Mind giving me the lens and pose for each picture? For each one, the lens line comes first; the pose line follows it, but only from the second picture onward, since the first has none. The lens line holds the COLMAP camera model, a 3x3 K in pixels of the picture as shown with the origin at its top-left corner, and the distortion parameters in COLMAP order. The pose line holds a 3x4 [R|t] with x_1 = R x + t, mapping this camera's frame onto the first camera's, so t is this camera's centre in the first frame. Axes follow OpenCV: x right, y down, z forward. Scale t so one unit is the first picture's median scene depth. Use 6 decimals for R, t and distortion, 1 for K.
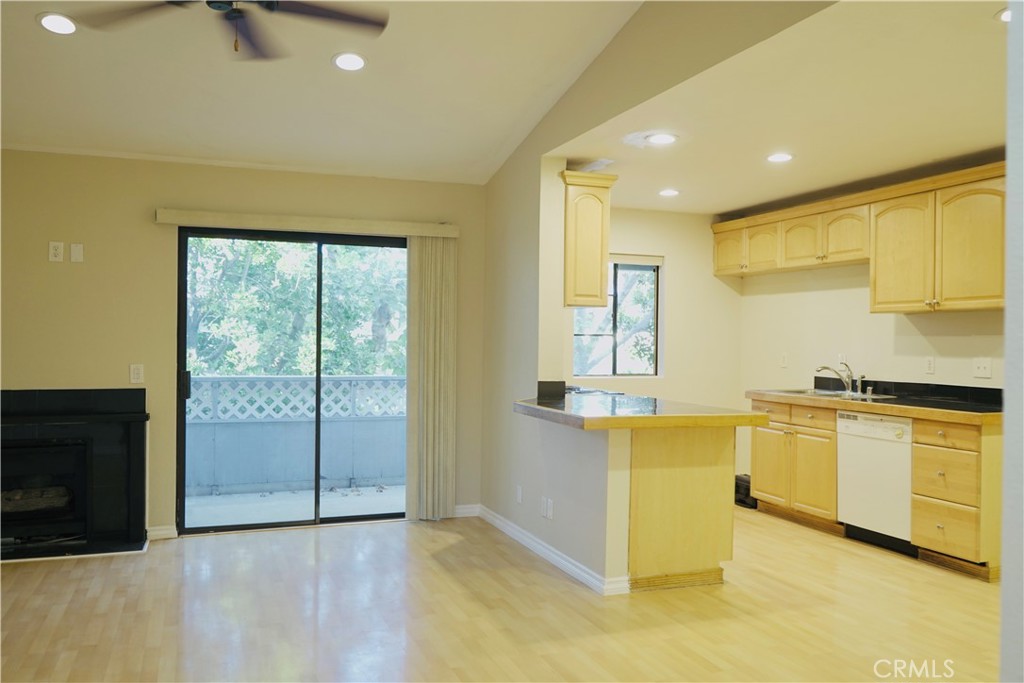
lens RADIAL K [[814.2, 0, 512.1], [0, 814.2, 343.2], [0, 0, 1]] dist [-0.018590, 0.018440]
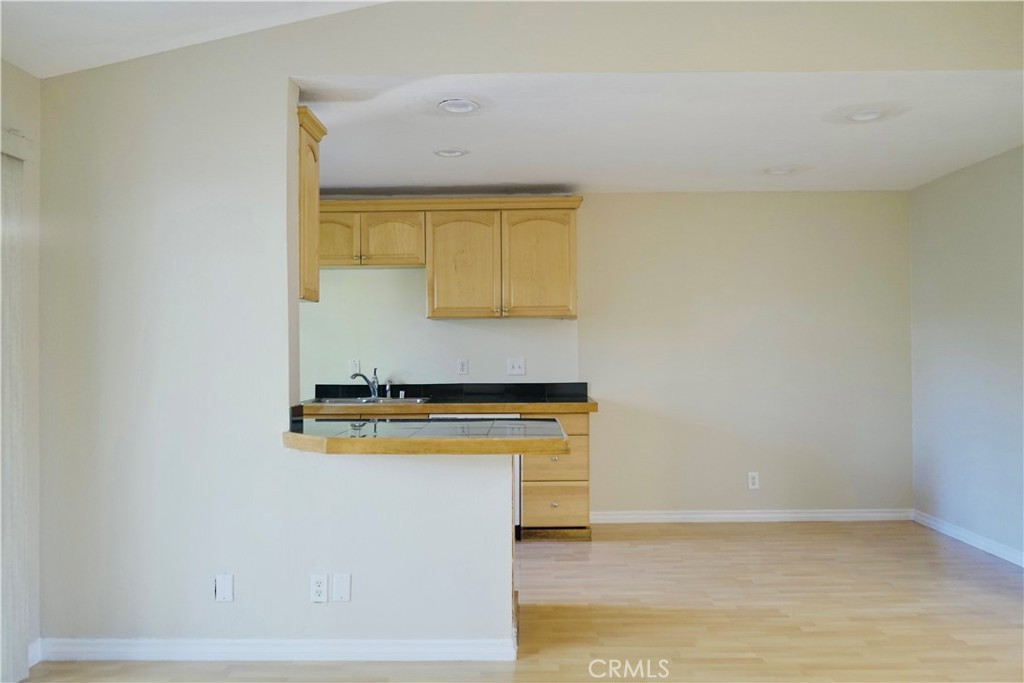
lens RADIAL K [[814.2, 0, 512.1], [0, 814.2, 343.2], [0, 0, 1]] dist [-0.018590, 0.018440]
pose [[0.374023, -0.006280, 0.927398, -0.501266], [0.016023, 0.999872, 0.000309, -0.004104], [-0.927281, 0.014744, 0.374075, 0.547799]]
